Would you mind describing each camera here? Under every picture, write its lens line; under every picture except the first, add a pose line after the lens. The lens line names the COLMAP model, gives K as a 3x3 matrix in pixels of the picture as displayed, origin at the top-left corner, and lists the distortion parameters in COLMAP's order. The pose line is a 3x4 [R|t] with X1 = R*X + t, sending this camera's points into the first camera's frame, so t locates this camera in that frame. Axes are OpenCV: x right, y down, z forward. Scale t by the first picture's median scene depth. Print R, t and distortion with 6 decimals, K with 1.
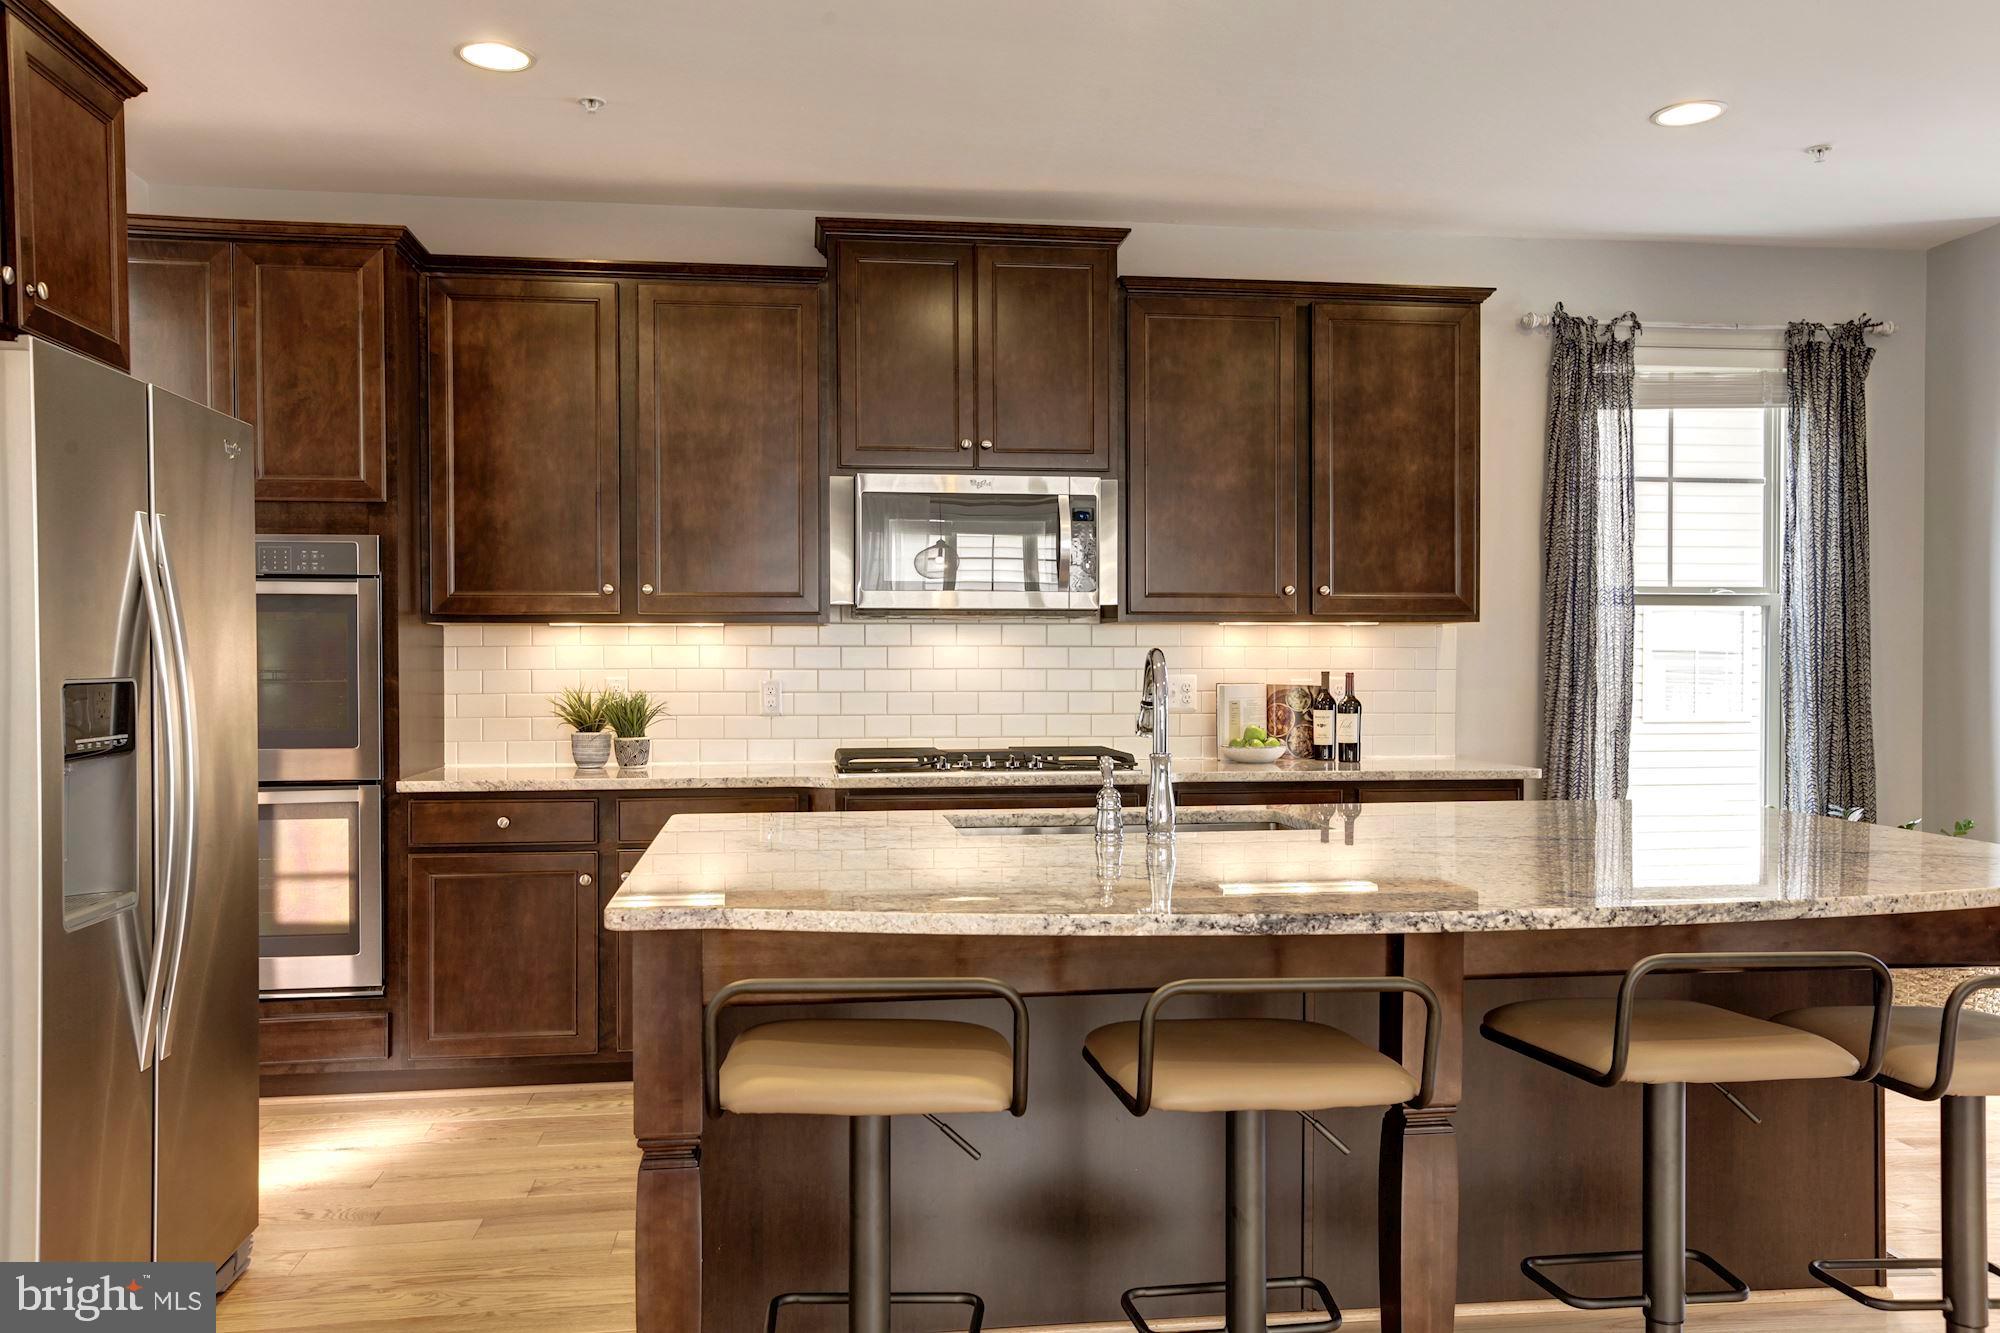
lens RADIAL K [[1515.0, 0, 1000.0], [0, 1515.0, 666.5], [0, 0, 1]] dist [-0.000345, 0.005541]
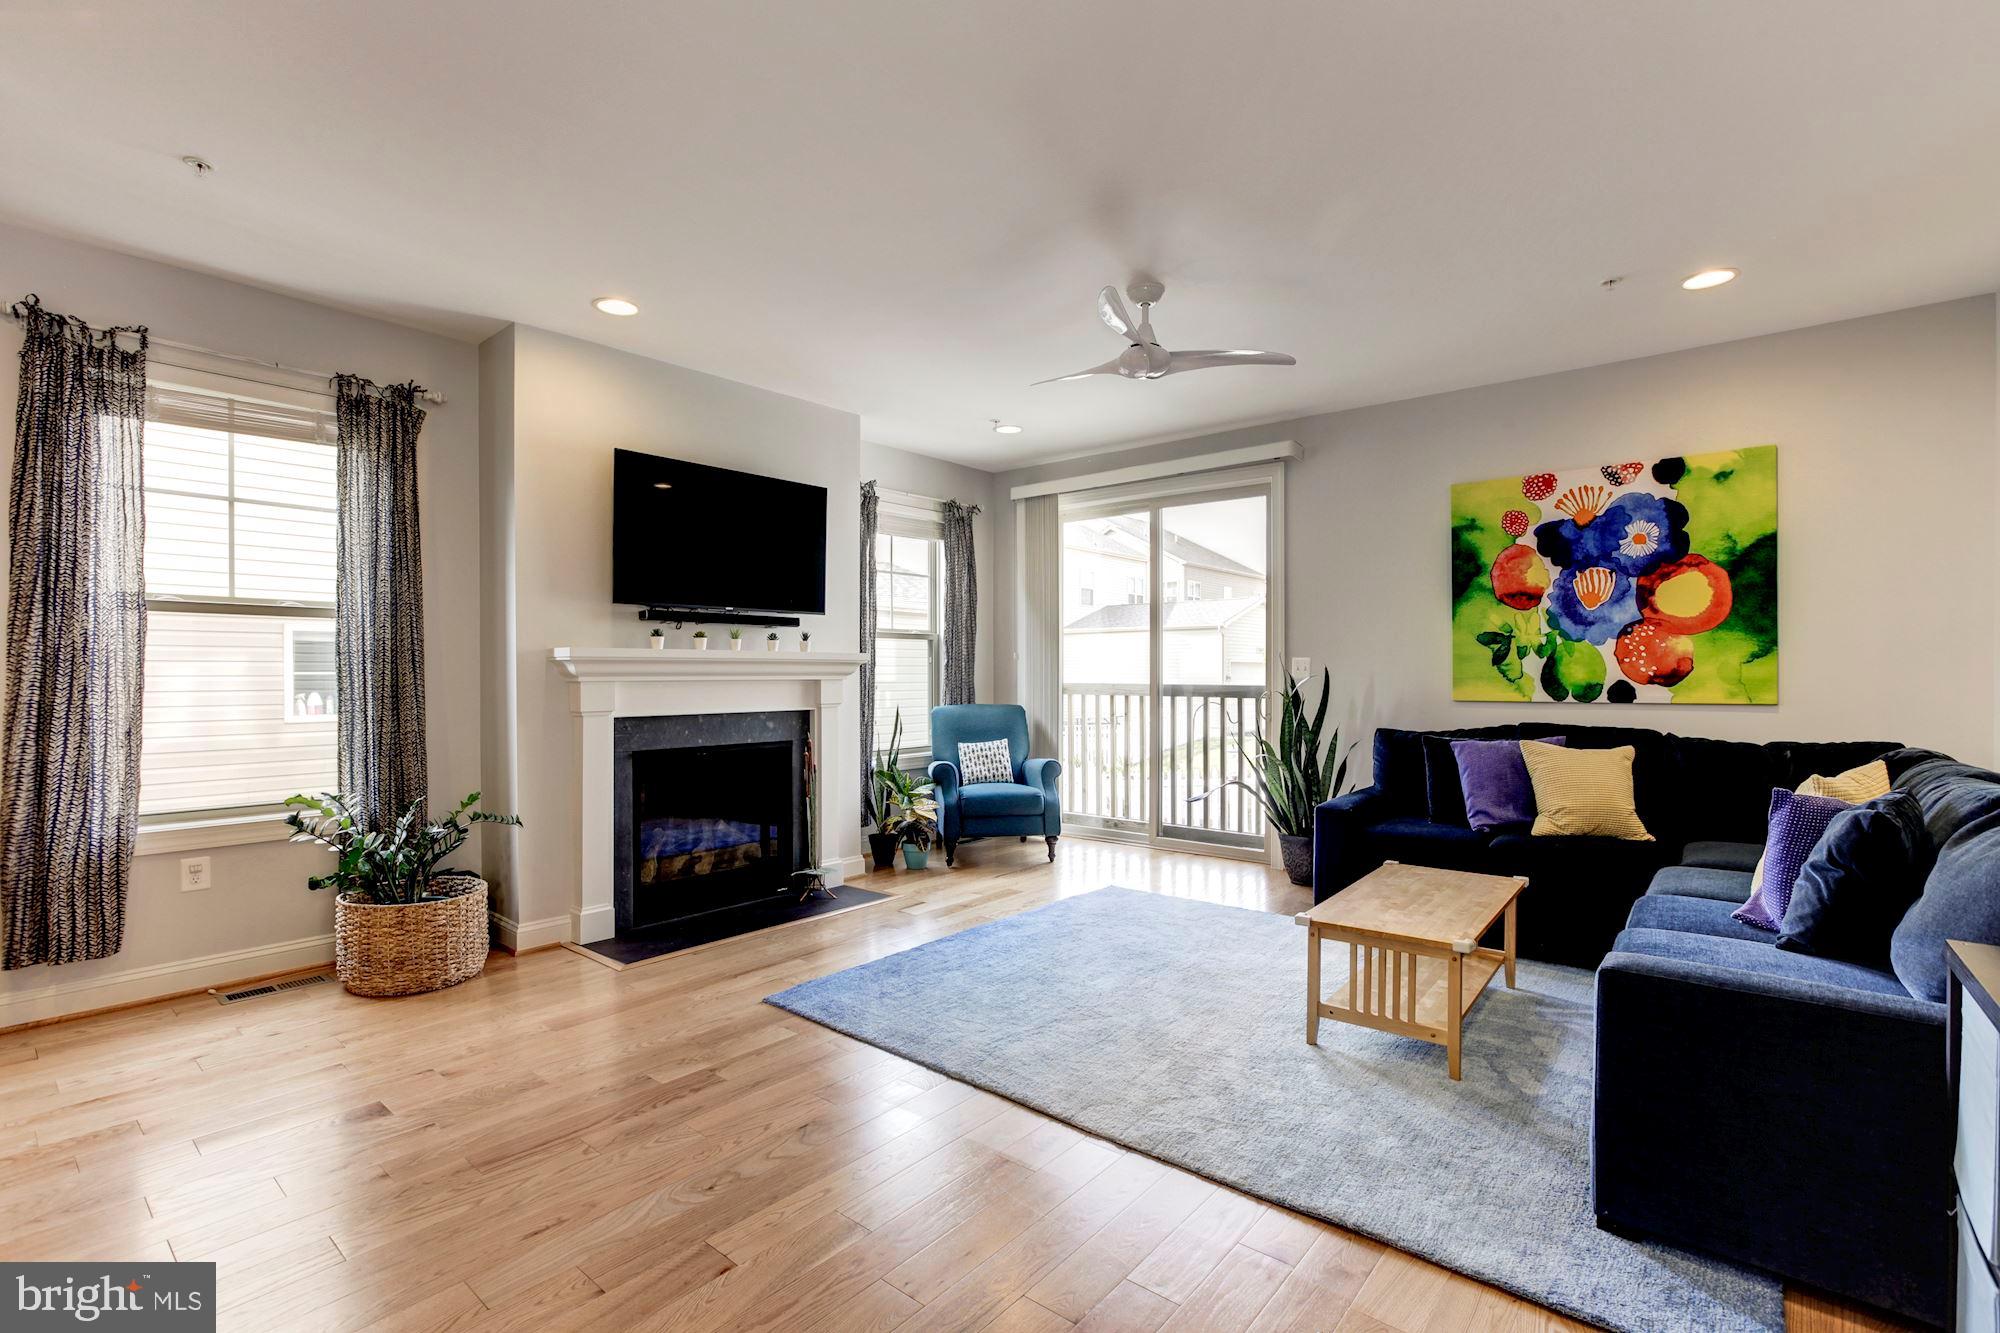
lens RADIAL K [[903.4, 0, 1006.3], [0, 903.4, 676.2], [0, 0, 1]] dist [-0.041489, 0.022784]
pose [[0.735280, -0.003324, 0.677756, 0.479237], [0.004380, 0.999990, 0.000153, 0.007513], [-0.677750, 0.002856, 0.735287, 0.172396]]
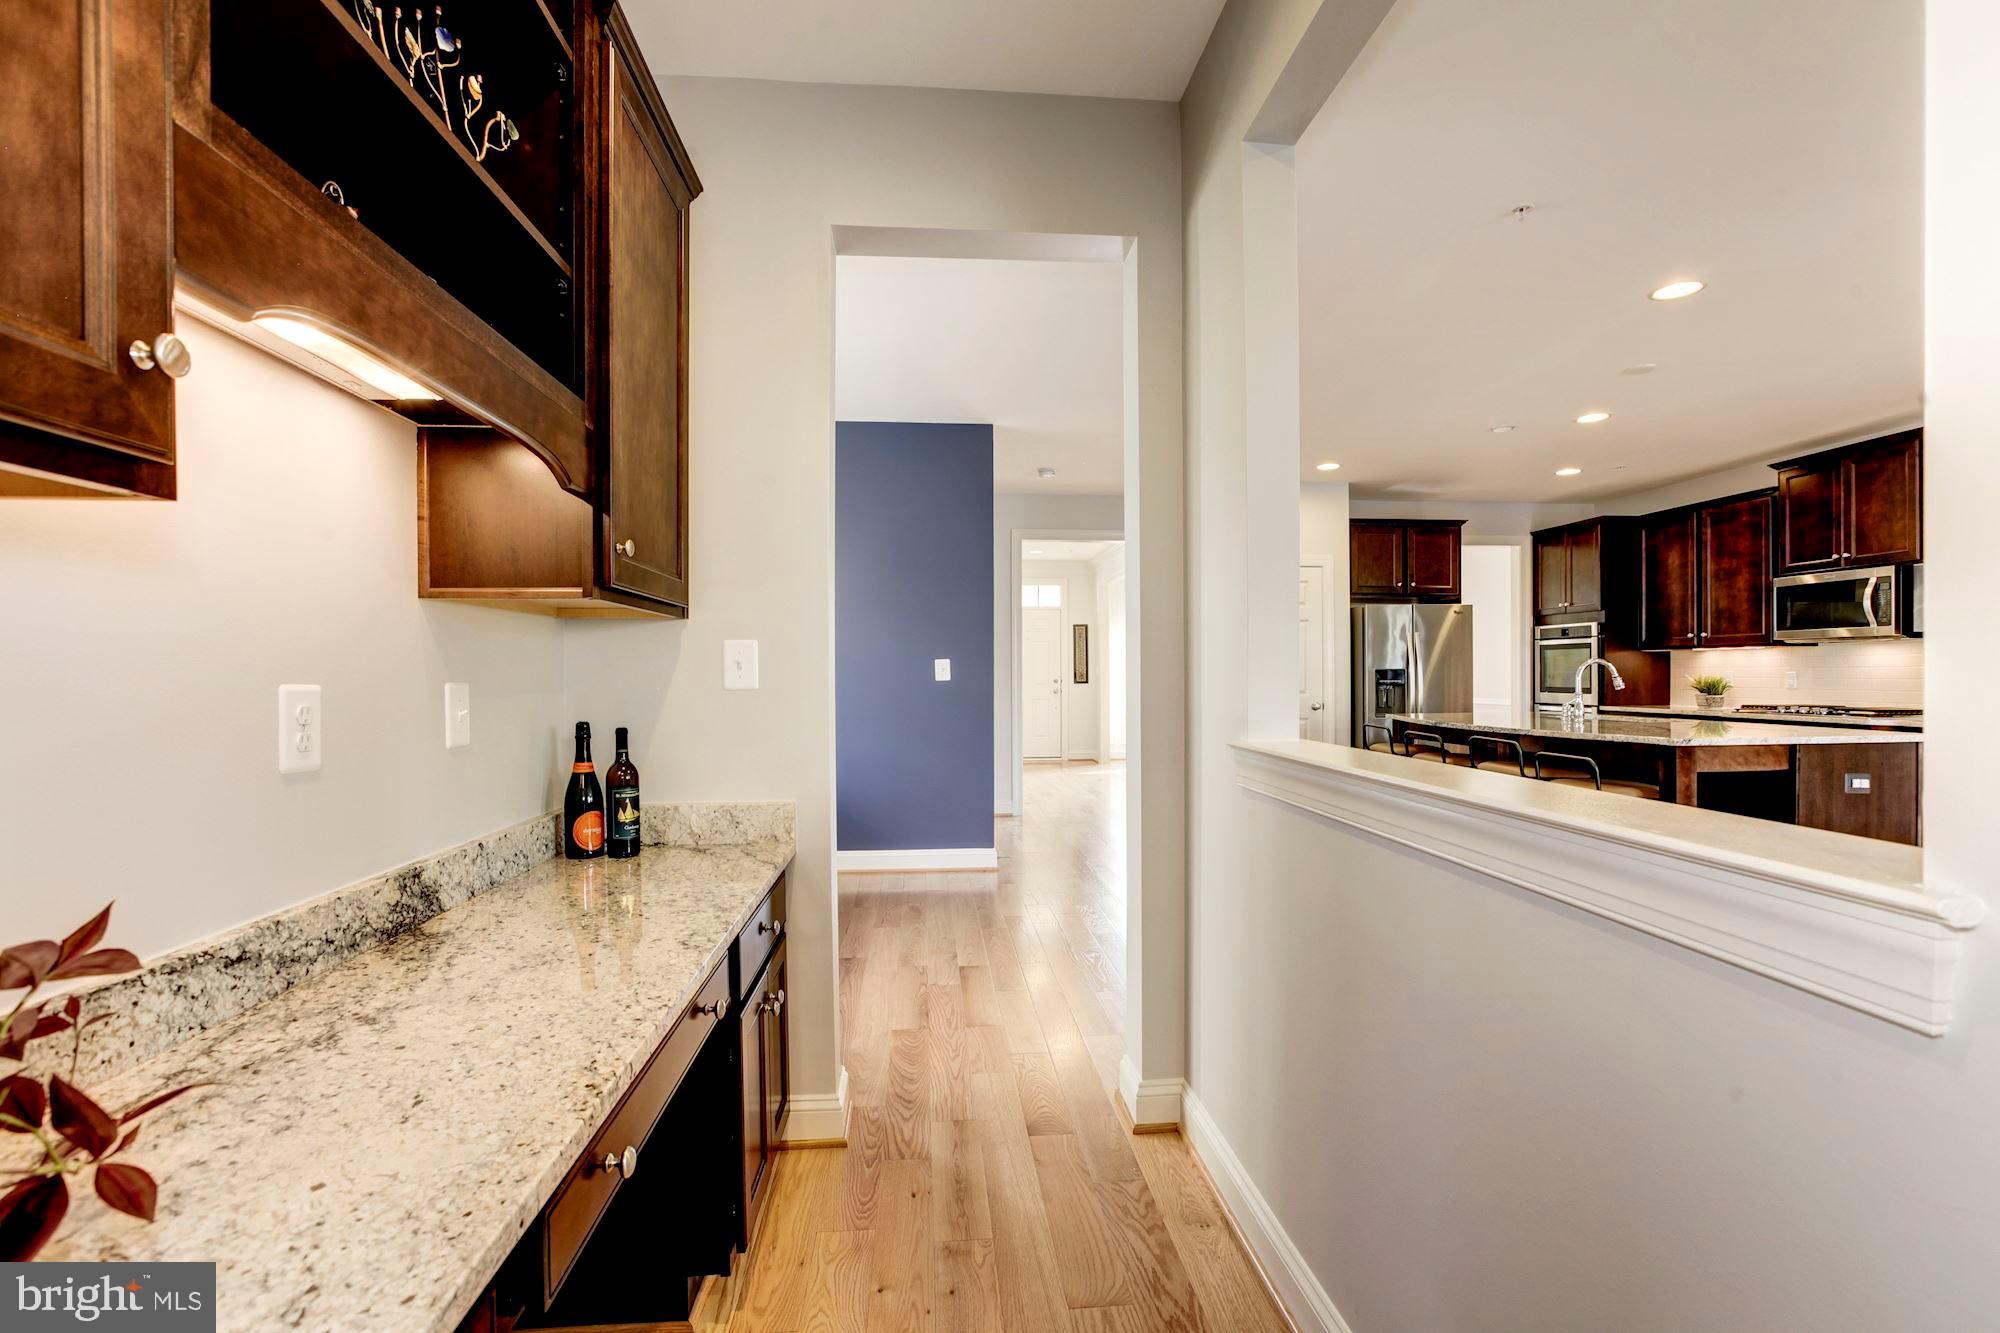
lens RADIAL K [[903.4, 0, 1006.3], [0, 903.4, 676.2], [0, 0, 1]] dist [-0.041489, 0.022784]
pose [[-0.049686, 0.003505, -0.998759, 1.074197], [0.001177, 0.999993, 0.003451, 0.009999], [0.998764, -0.001004, -0.049690, -0.064922]]
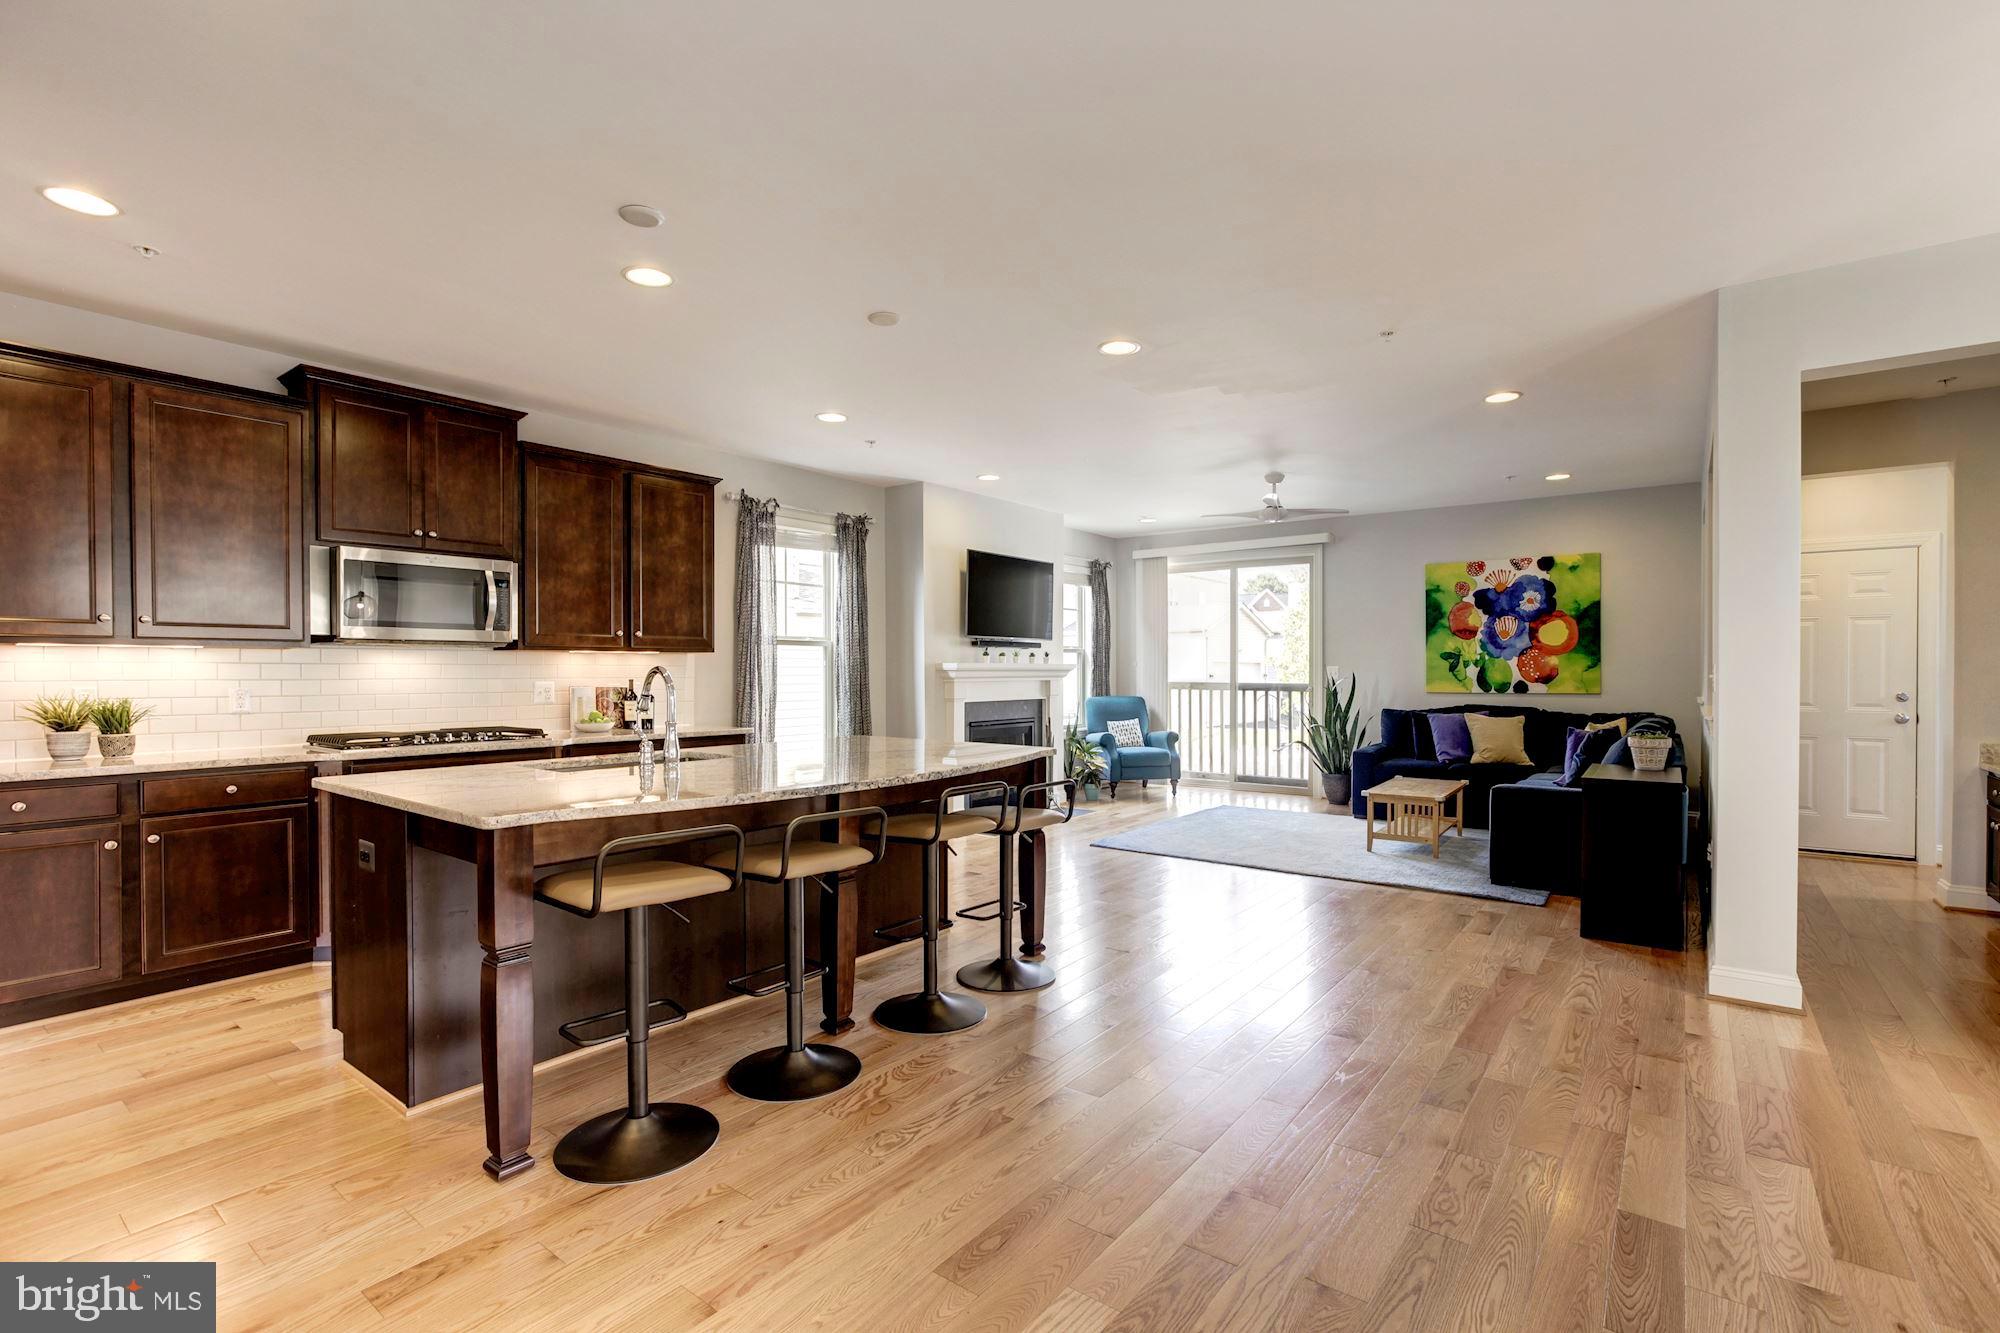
lens RADIAL K [[903.4, 0, 1006.3], [0, 903.4, 676.2], [0, 0, 1]] dist [-0.041489, 0.022784]
pose [[0.703931, -0.004630, 0.710253, -0.227110], [0.004571, 0.999988, 0.001989, -0.000264], [-0.710253, 0.001847, 0.703944, -0.055506]]
